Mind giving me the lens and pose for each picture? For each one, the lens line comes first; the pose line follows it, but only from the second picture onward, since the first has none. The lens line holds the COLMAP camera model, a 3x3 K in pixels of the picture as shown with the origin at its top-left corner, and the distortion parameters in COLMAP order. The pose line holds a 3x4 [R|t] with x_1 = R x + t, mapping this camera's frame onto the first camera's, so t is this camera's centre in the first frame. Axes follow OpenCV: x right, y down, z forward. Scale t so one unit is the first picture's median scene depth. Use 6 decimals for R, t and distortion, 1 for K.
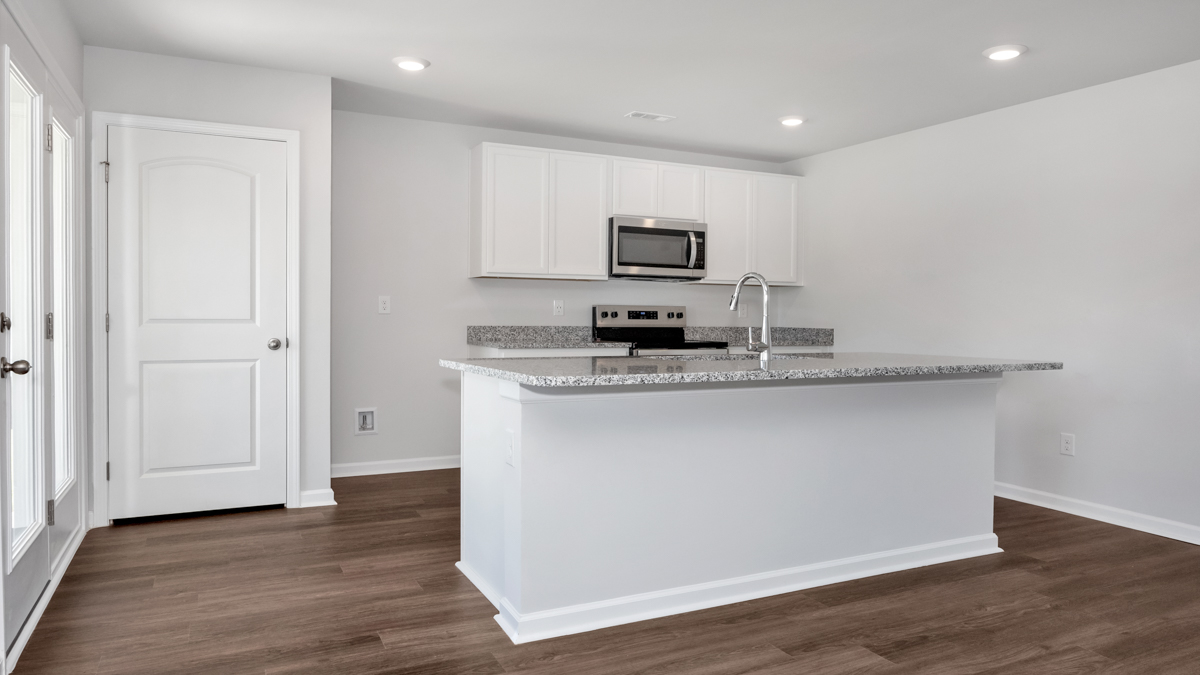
lens RADIAL K [[787.7, 0, 704.4], [0, 787.7, 333.8], [0, 0, 1]] dist [0.006673, 0.000777]
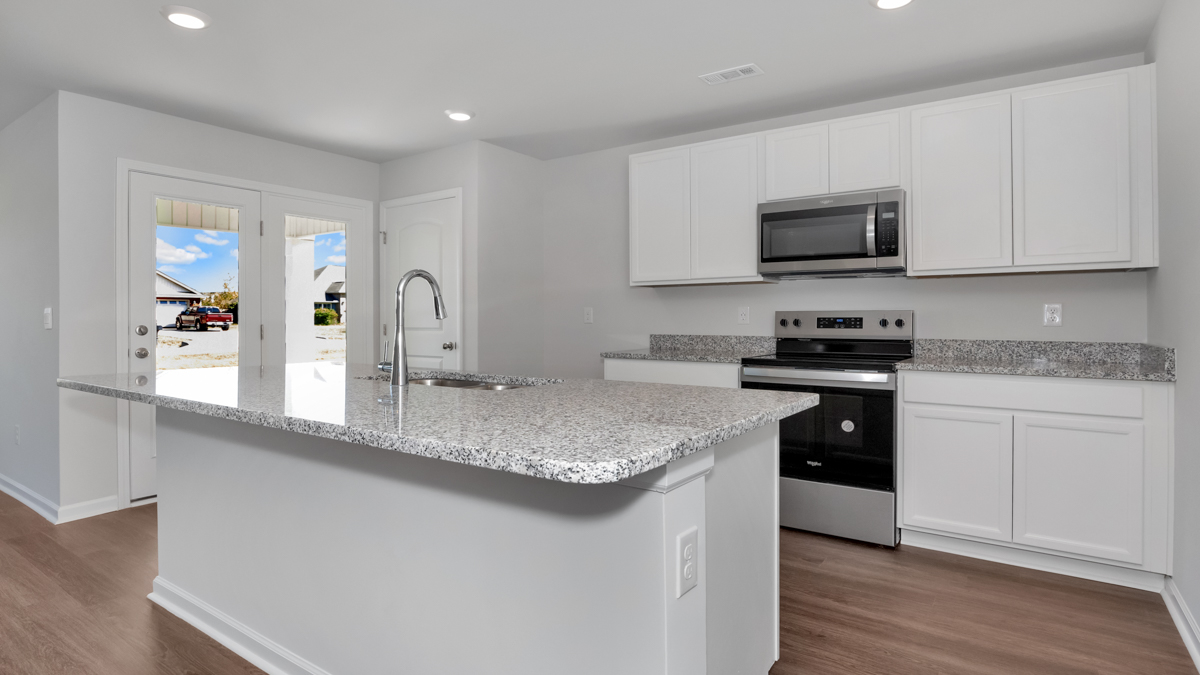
lens RADIAL K [[646.5, 0, 526.8], [0, 646.5, 321.8], [0, 0, 1]] dist [-0.004285, 0.000952]
pose [[0.400979, -0.006886, -0.916061, 0.403270], [-0.016285, 0.999760, -0.014644, -0.011422], [0.915942, 0.020790, 0.400771, 0.503062]]
